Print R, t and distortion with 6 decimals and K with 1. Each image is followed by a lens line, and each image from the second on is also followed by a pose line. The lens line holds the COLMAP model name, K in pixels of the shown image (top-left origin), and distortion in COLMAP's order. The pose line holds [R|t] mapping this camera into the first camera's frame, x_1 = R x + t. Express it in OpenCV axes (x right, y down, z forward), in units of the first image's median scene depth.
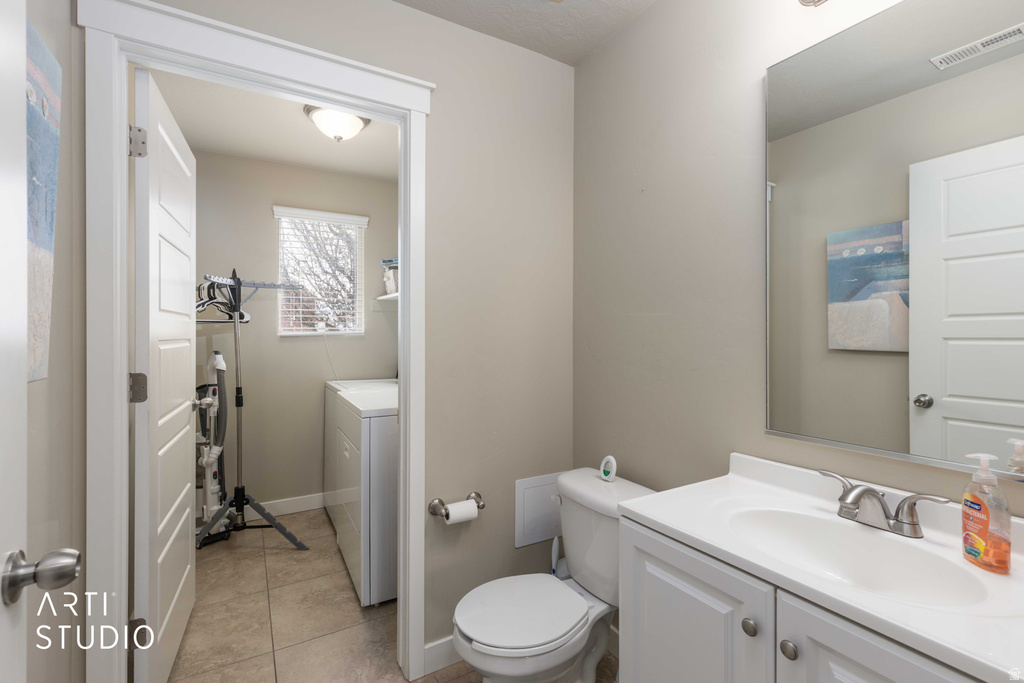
lens RADIAL K [[460.5, 0, 509.4], [0, 460.5, 340.2], [0, 0, 1]] dist [0.006381, -0.002997]
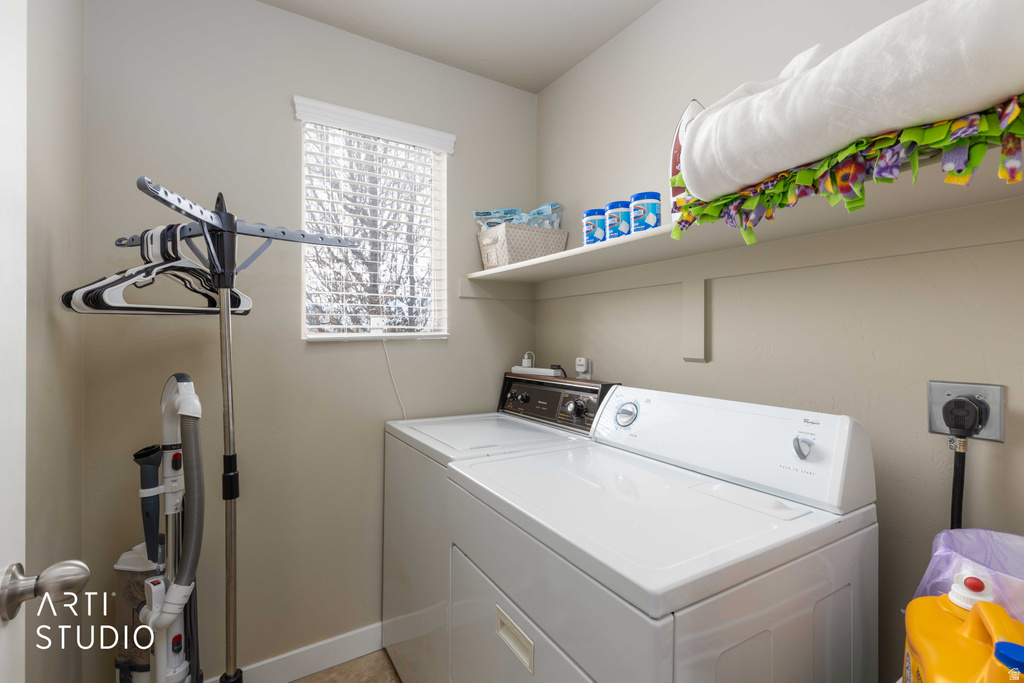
lens RADIAL K [[460.5, 0, 514.4], [0, 460.5, 339.5], [0, 0, 1]] dist [0.006381, -0.002997]
pose [[0.999451, -0.001684, 0.033099, -0.315221], [0.001879, 0.999981, -0.005853, -0.007953], [-0.033089, 0.005912, 0.999435, 0.525568]]
